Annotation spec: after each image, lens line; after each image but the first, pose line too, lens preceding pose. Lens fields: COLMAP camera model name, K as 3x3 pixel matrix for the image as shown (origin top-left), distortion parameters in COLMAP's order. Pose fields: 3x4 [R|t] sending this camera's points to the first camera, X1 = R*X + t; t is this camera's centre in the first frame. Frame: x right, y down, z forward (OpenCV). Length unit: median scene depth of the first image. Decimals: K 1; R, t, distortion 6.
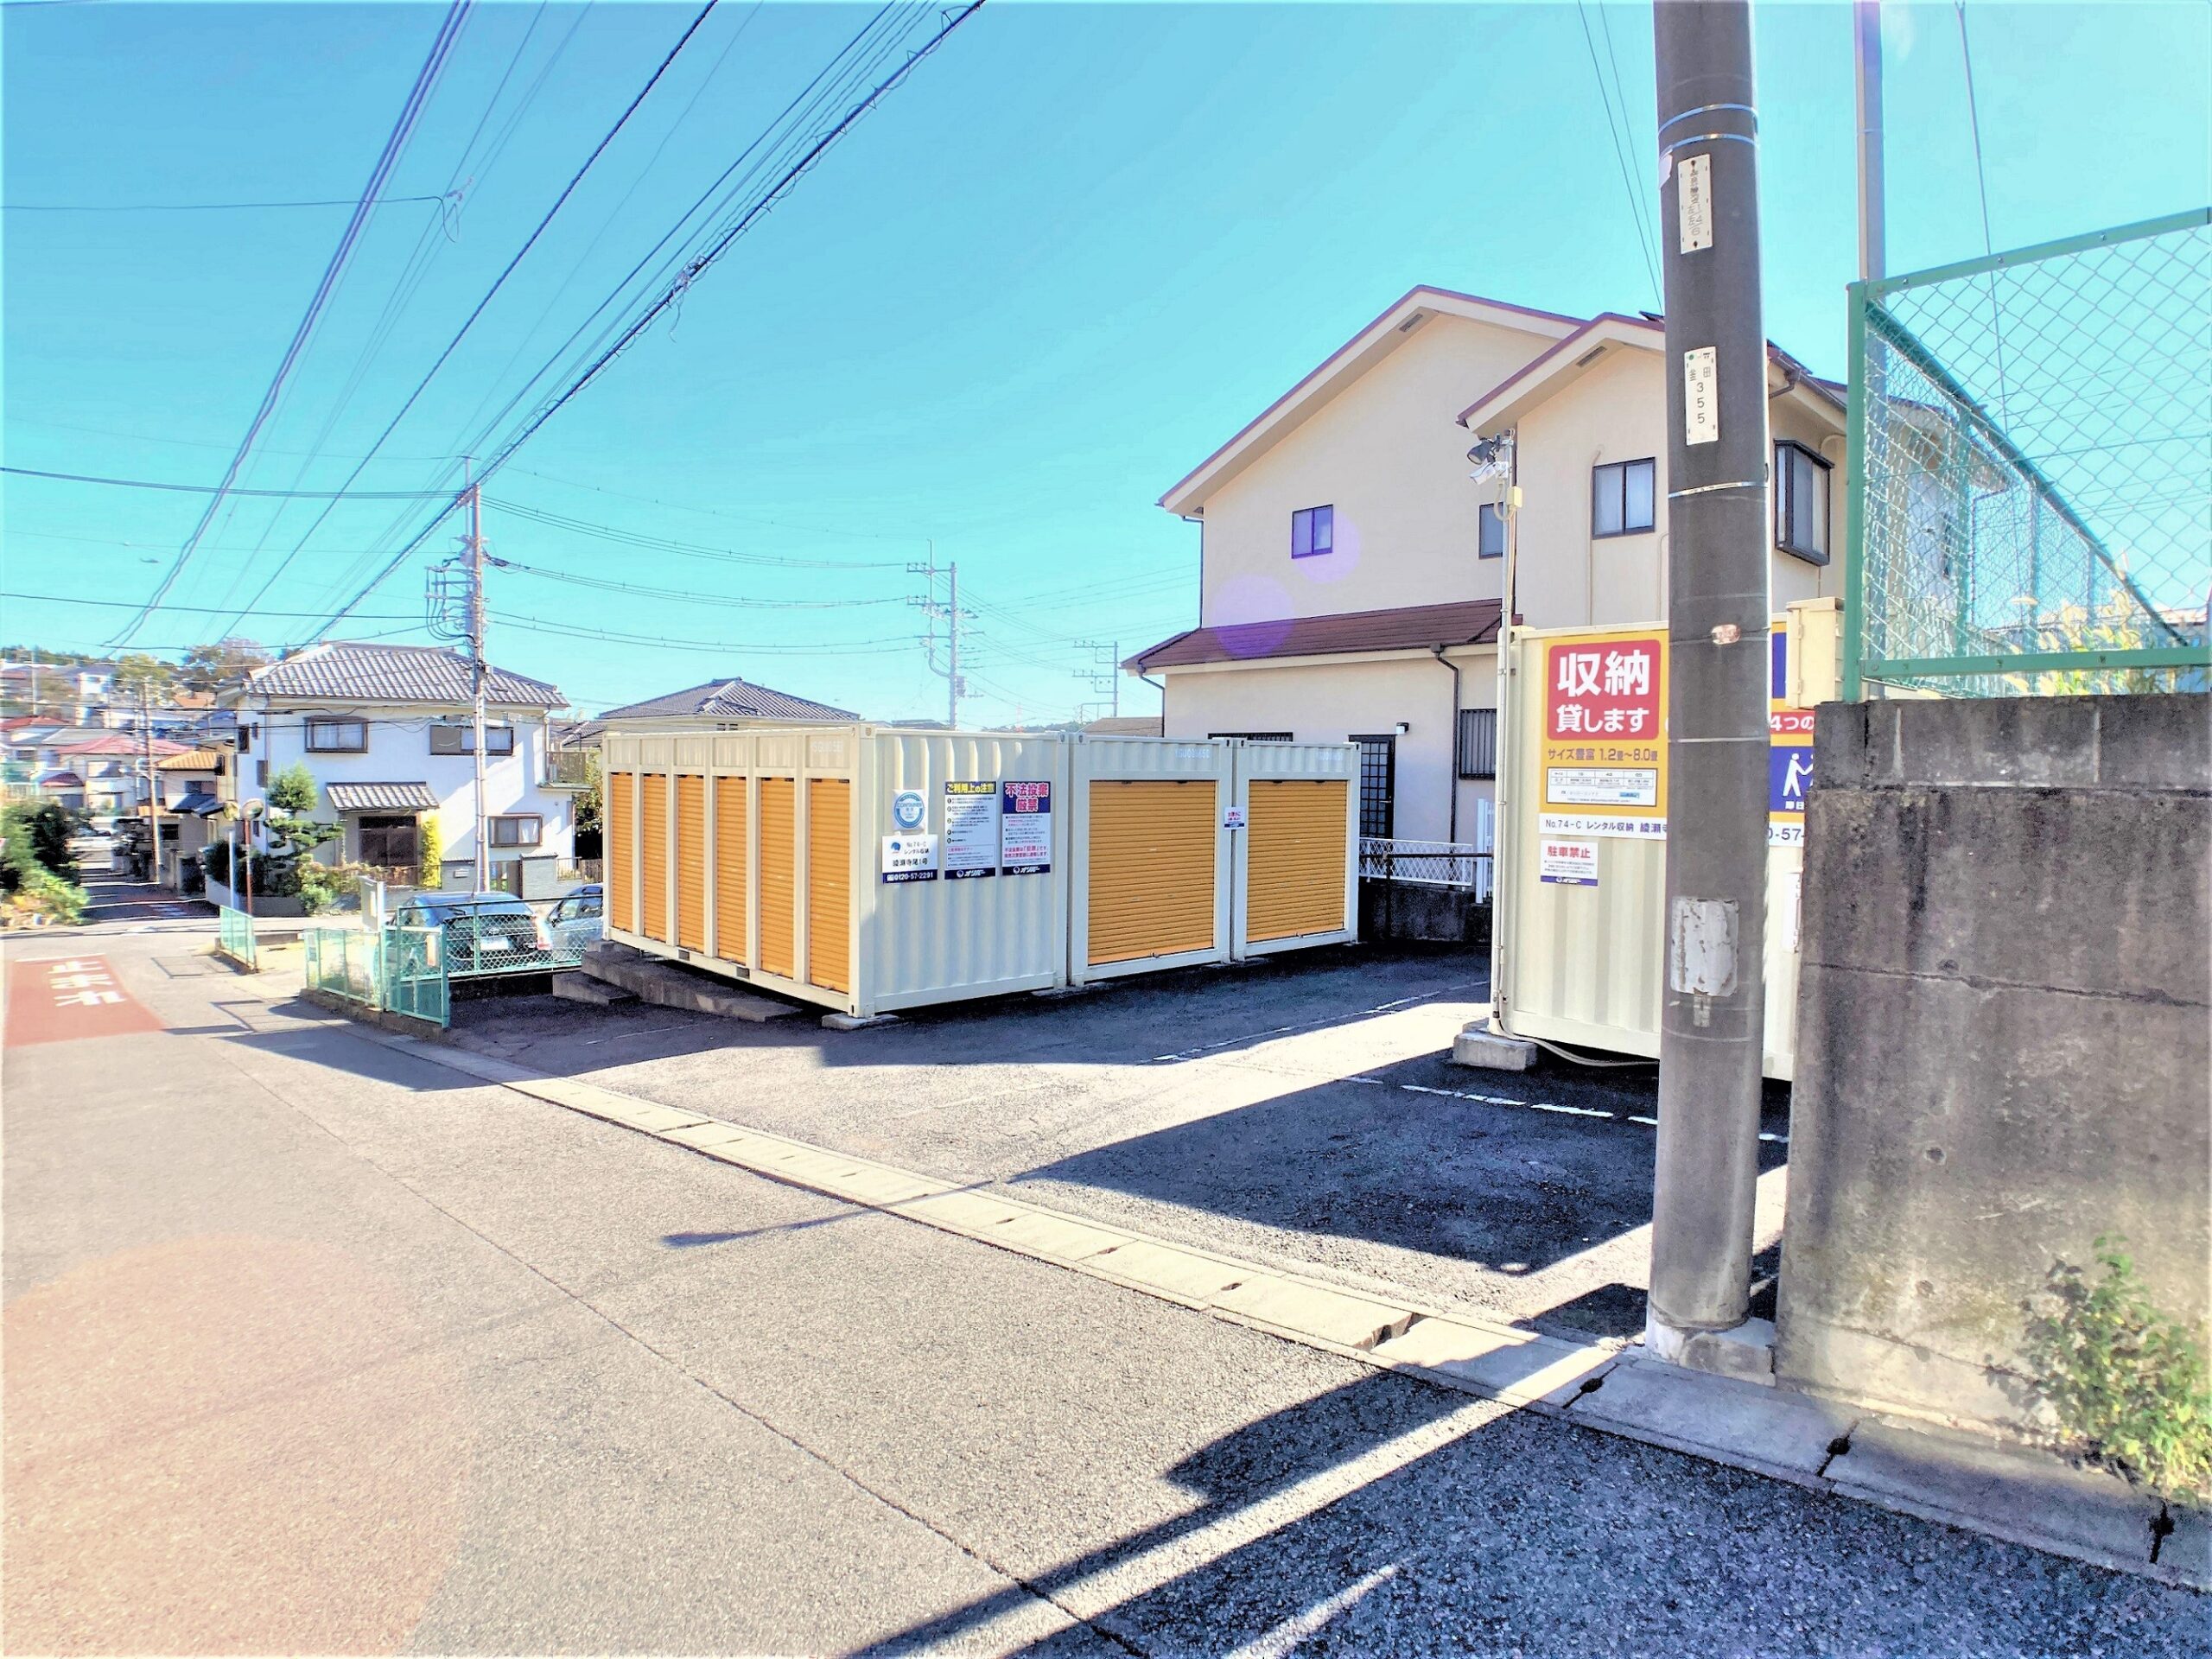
lens RADIAL K [[1233.8, 0, 1097.1], [0, 1233.8, 827.0], [0, 0, 1]] dist [-0.088515, 0.017824]
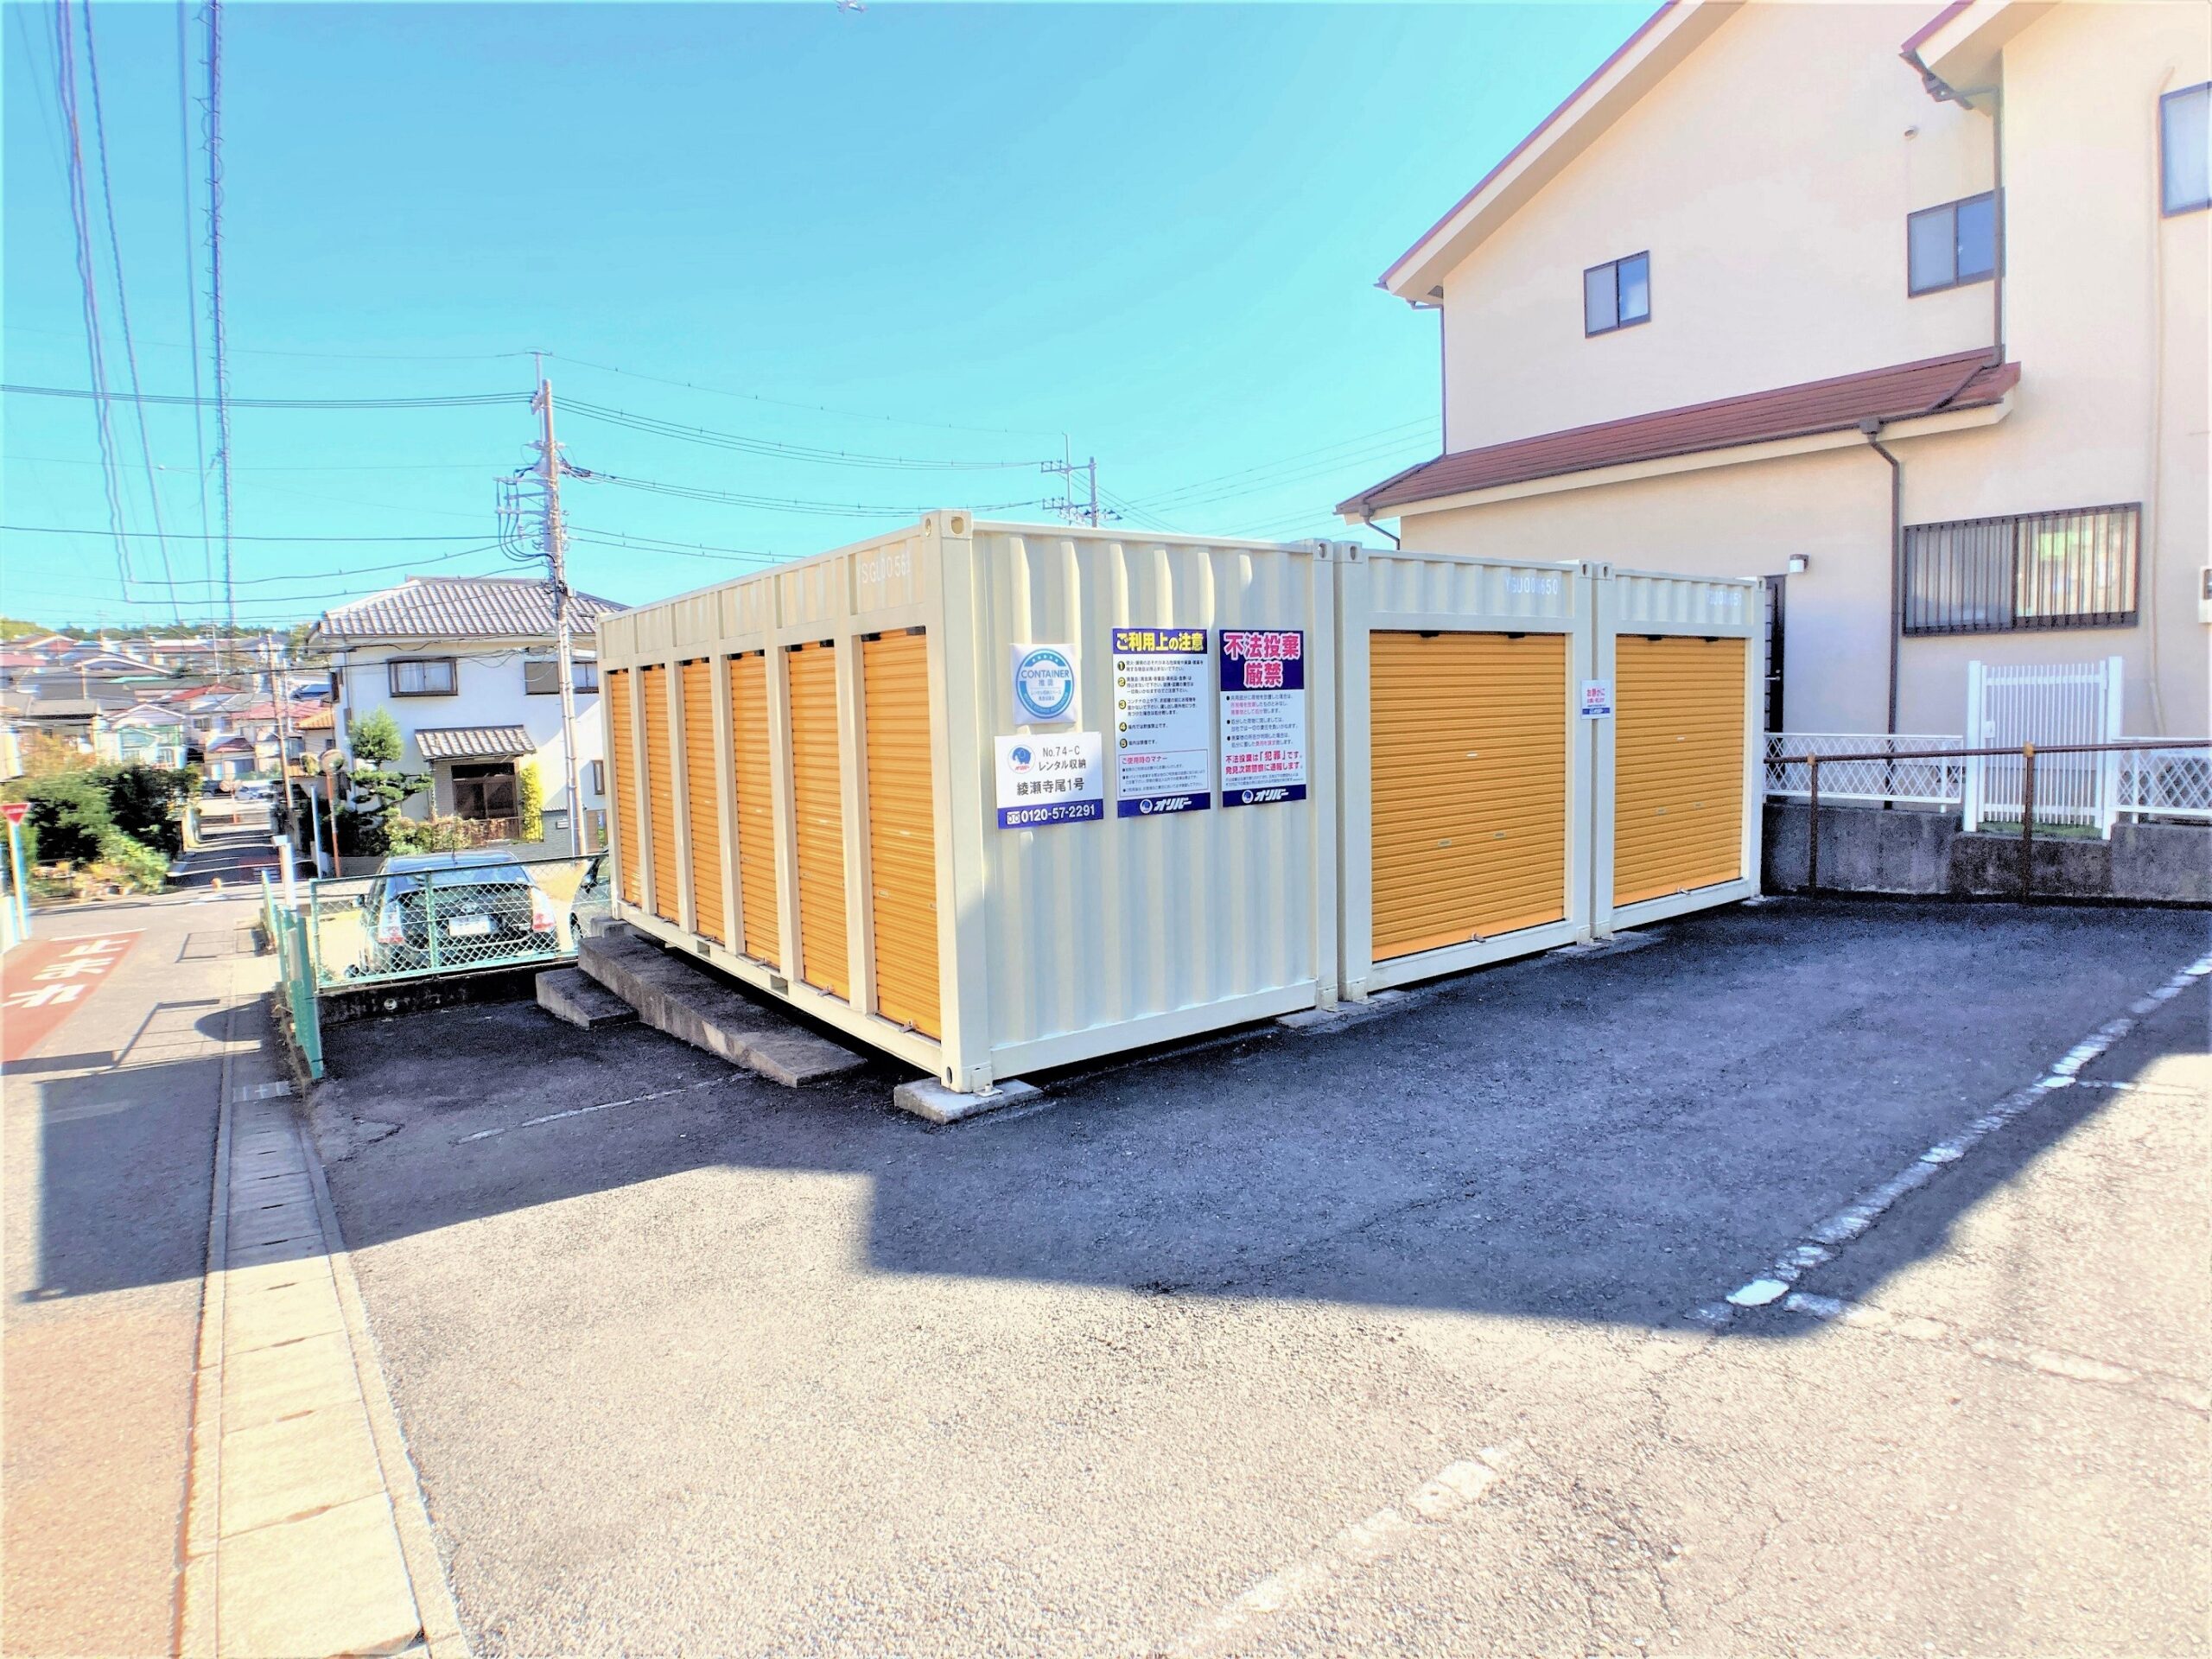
lens RADIAL K [[1233.8, 0, 1097.1], [0, 1233.8, 827.0], [0, 0, 1]] dist [-0.088515, 0.017824]
pose [[0.992559, -0.026765, -0.118789, -0.050911], [0.033295, 0.998021, 0.053334, 0.013258], [0.117126, -0.056893, 0.991486, 0.348063]]
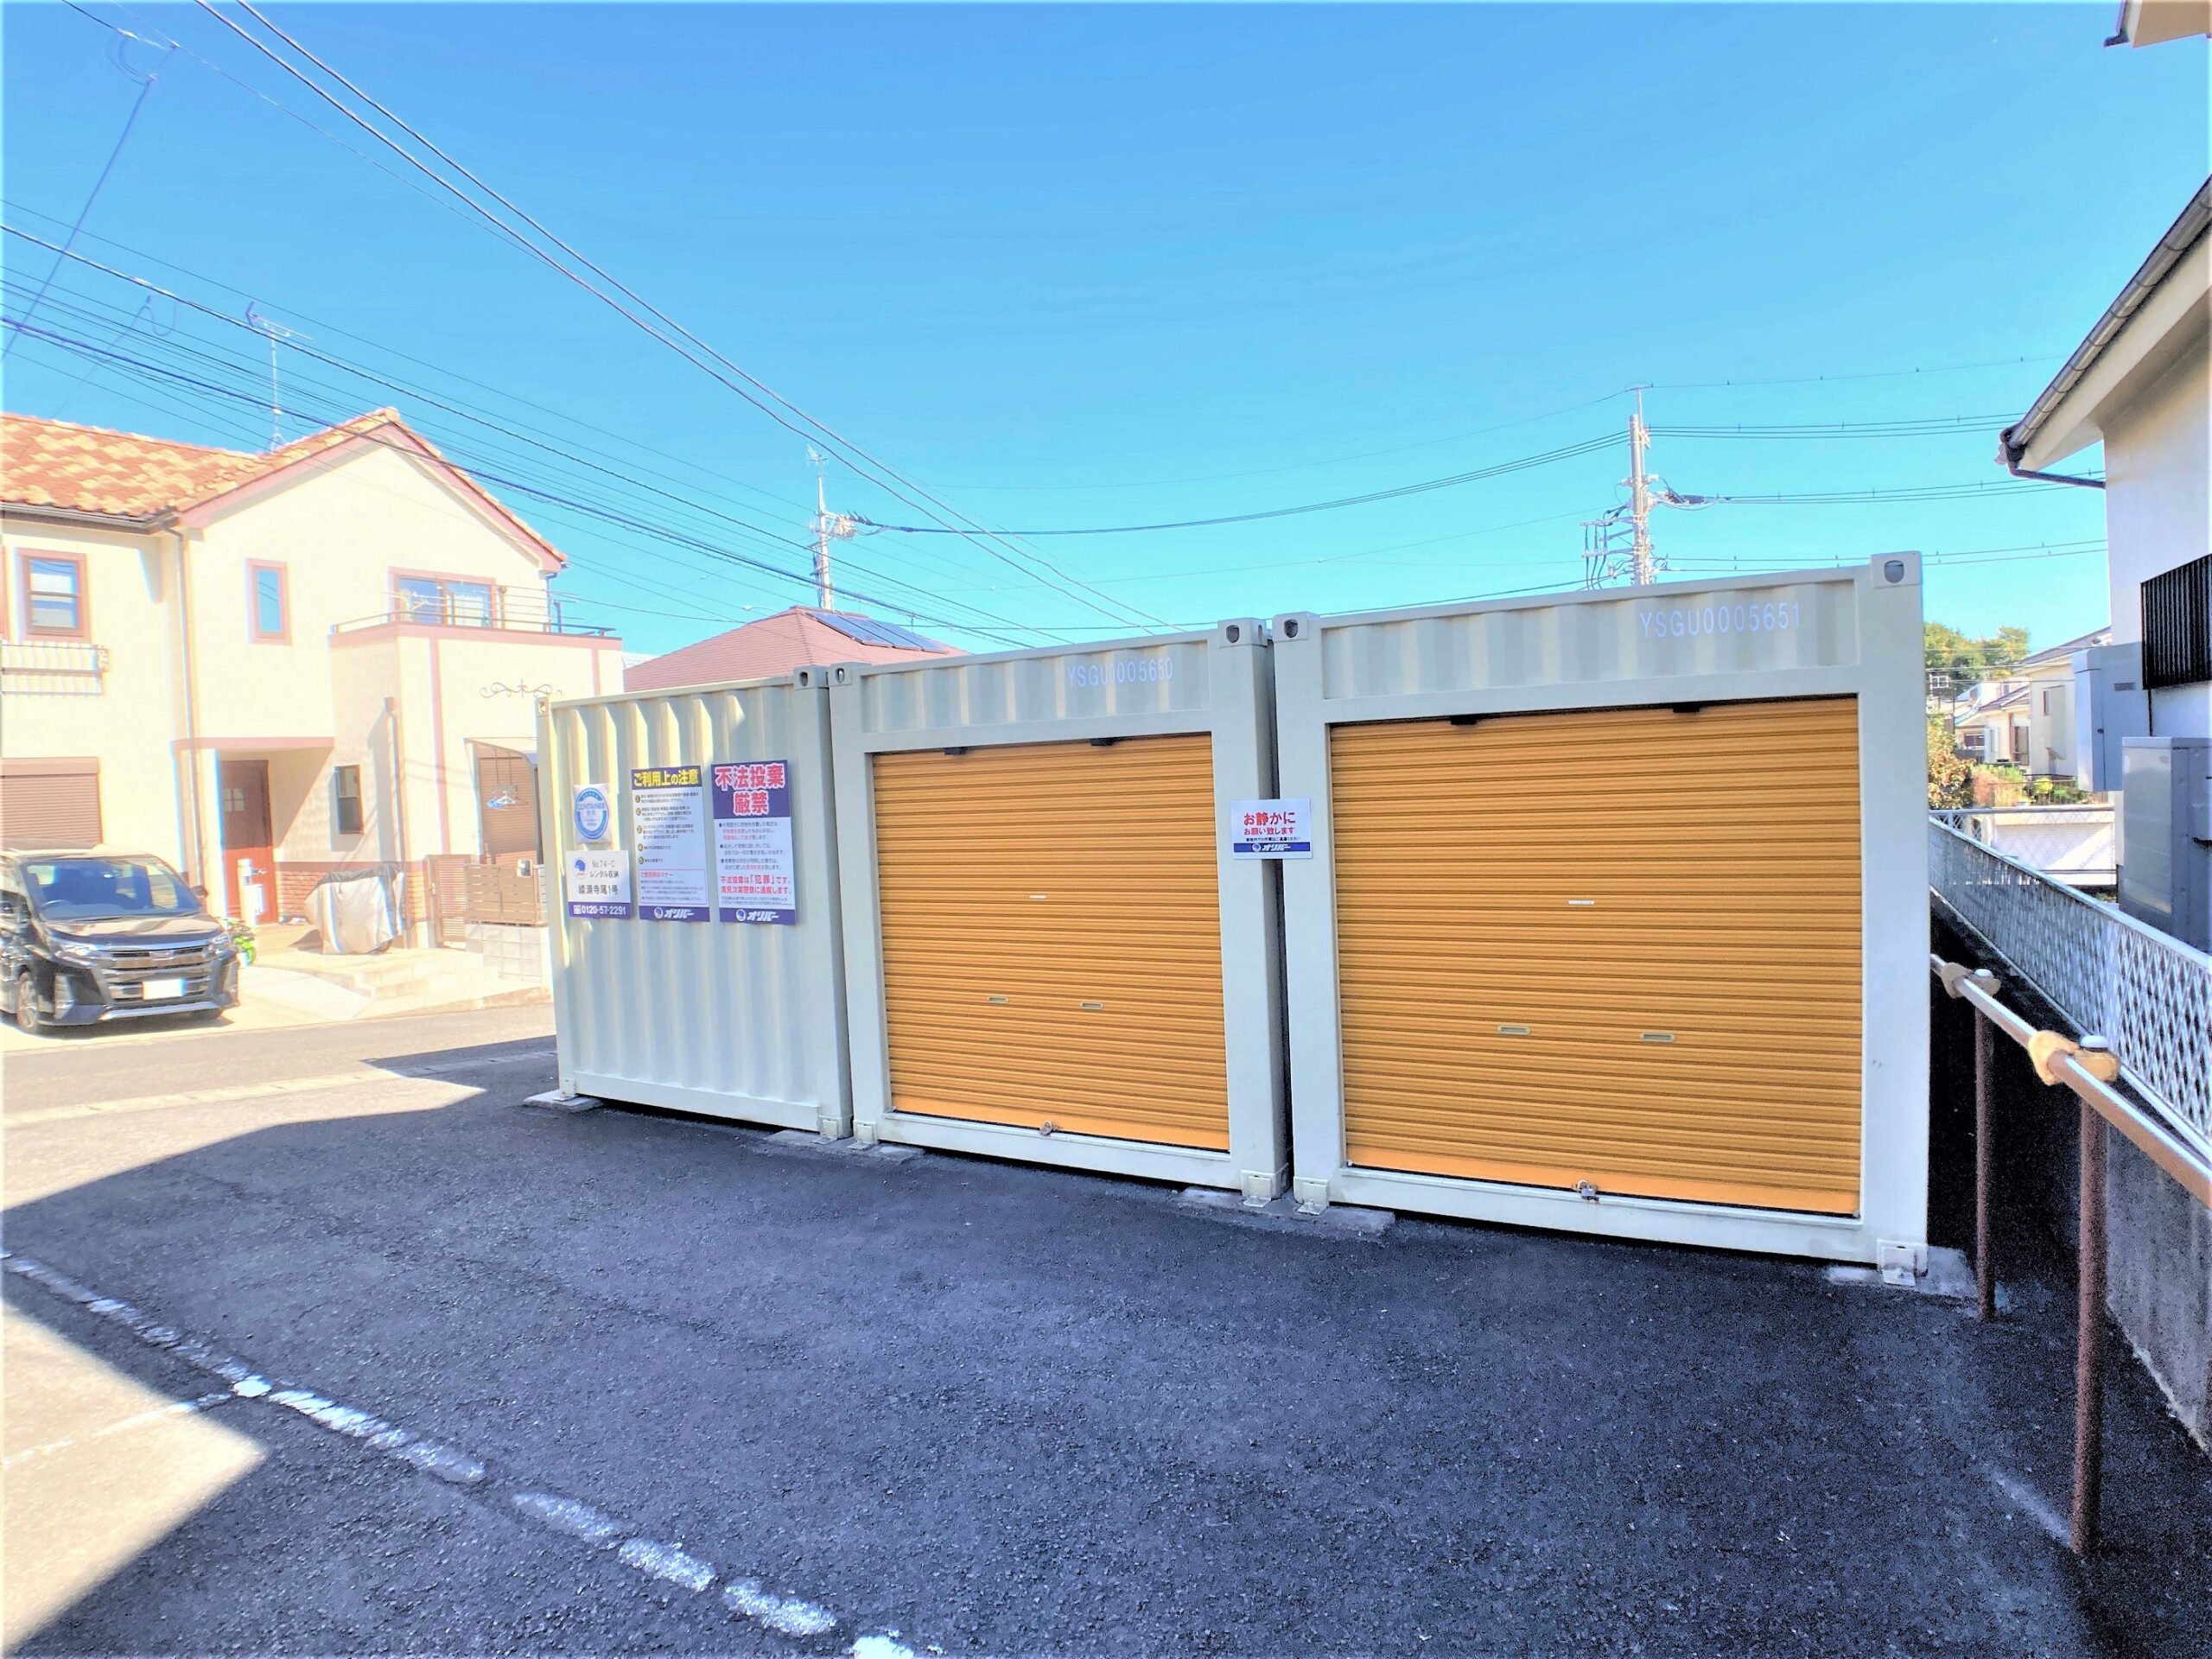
lens RADIAL K [[1233.8, 0, 1097.1], [0, 1233.8, 827.0], [0, 0, 1]] dist [-0.088515, 0.017824]
pose [[0.320908, -0.004495, -0.947100, 0.409219], [-0.016548, 0.999809, -0.010352, -0.002686], [0.946966, 0.018995, 0.320773, 0.738311]]
